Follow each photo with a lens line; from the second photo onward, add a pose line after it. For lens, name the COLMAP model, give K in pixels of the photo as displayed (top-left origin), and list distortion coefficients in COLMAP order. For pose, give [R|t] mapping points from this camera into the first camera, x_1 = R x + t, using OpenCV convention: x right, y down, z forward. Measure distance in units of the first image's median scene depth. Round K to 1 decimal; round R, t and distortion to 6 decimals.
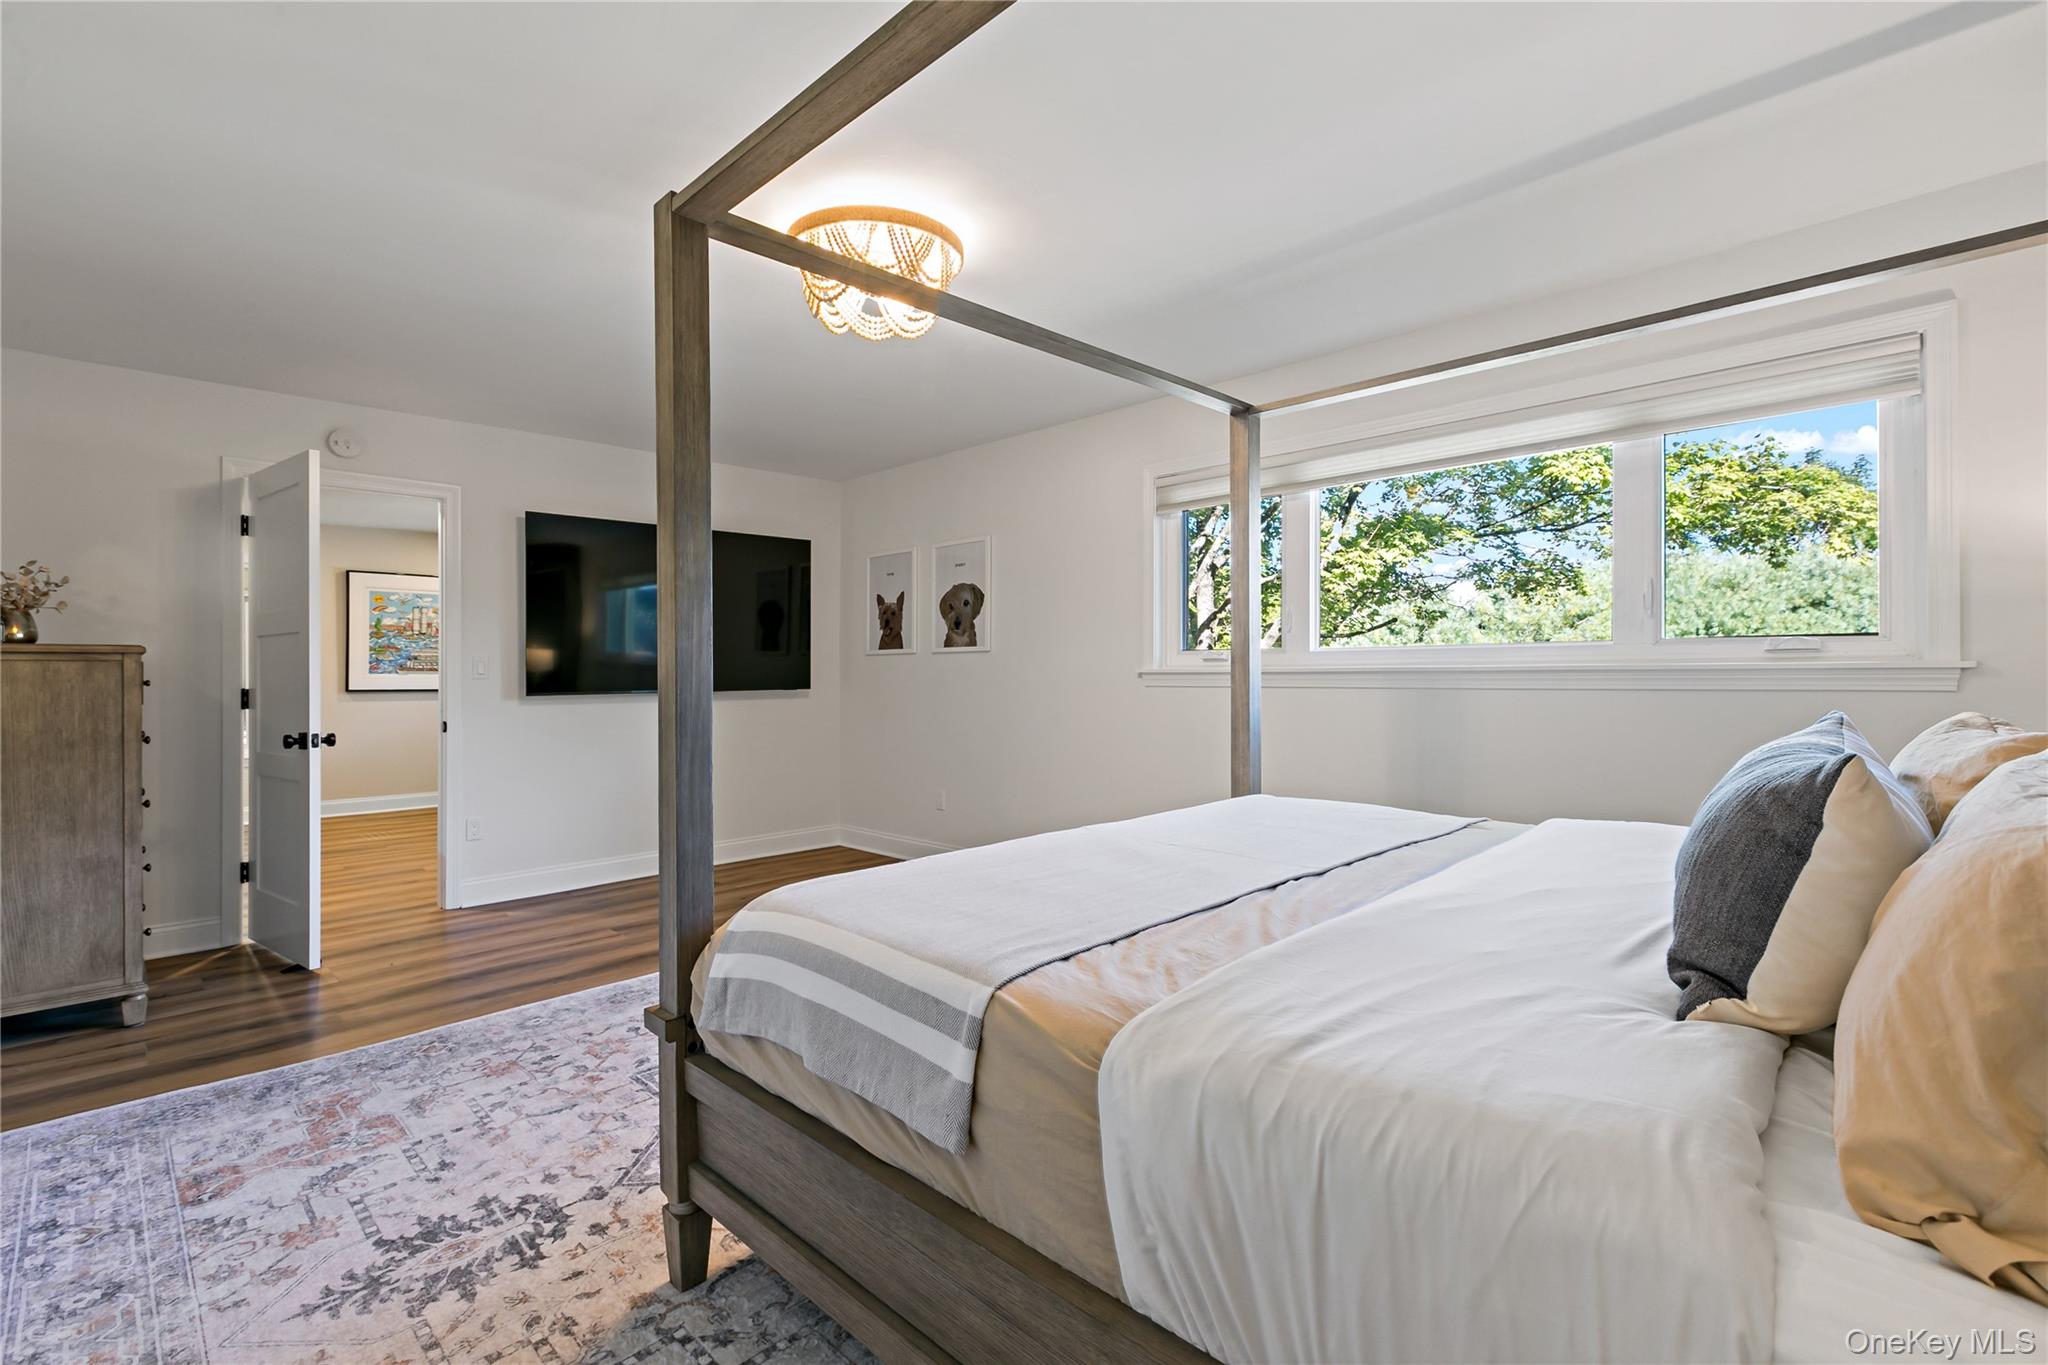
lens RADIAL K [[938.0, 0, 1023.4], [0, 938.0, 677.6], [0, 0, 1]] dist [0.000241, 0.000252]
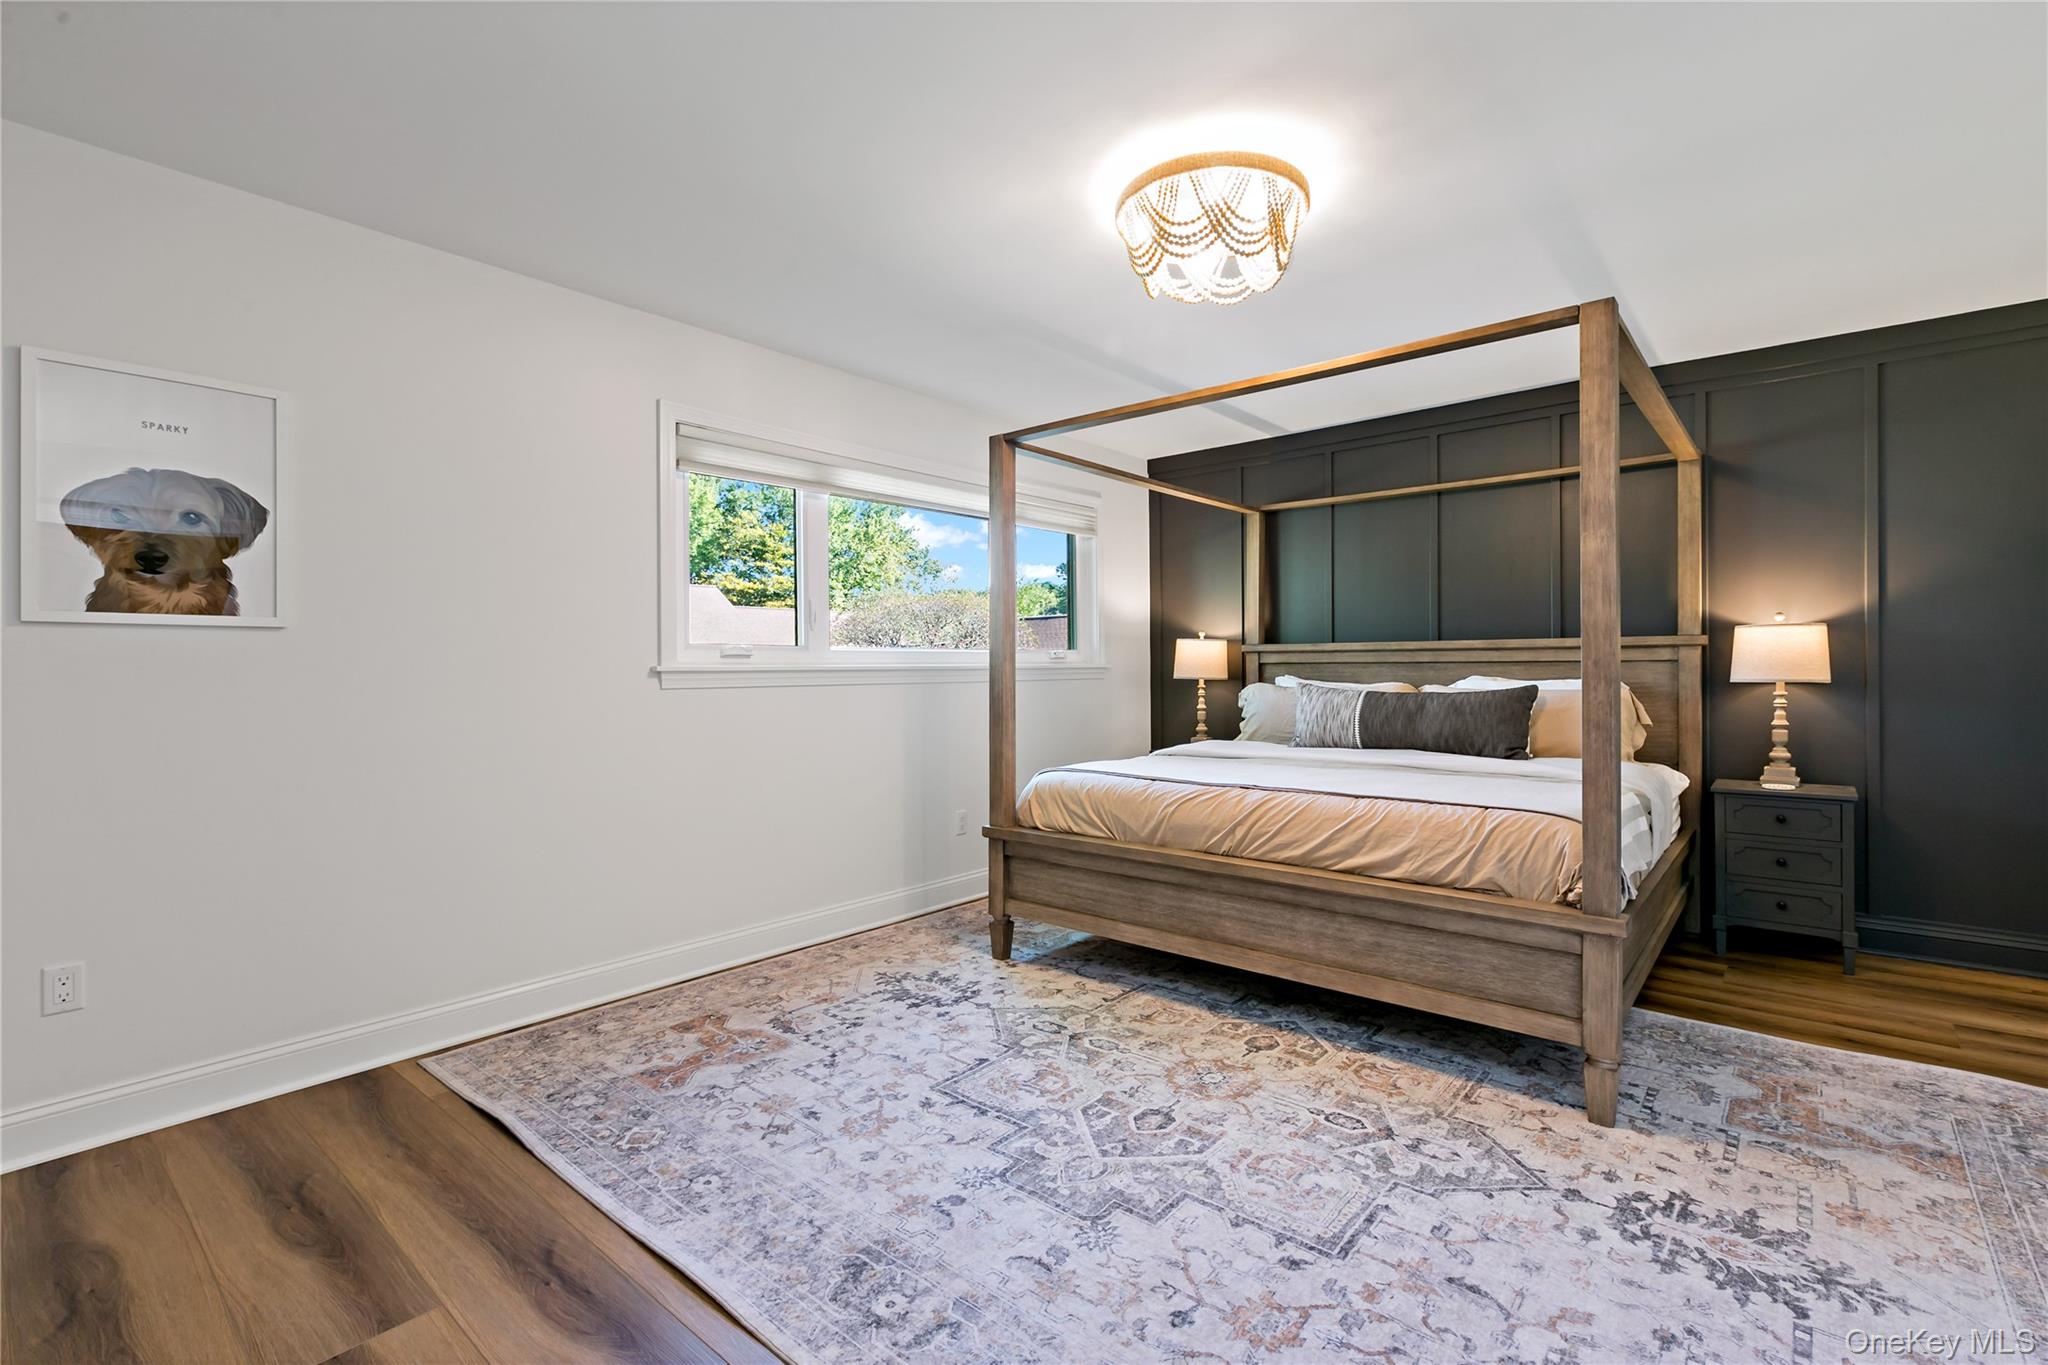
lens RADIAL K [[938.0, 0, 1021.7], [0, 938.0, 673.0], [0, 0, 1]] dist [0.000241, 0.000252]
pose [[-0.084727, 0.005815, 0.996387, -1.481005], [0.016081, 0.999861, -0.004468, 0.008381], [-0.996274, 0.015644, -0.084808, 1.769387]]
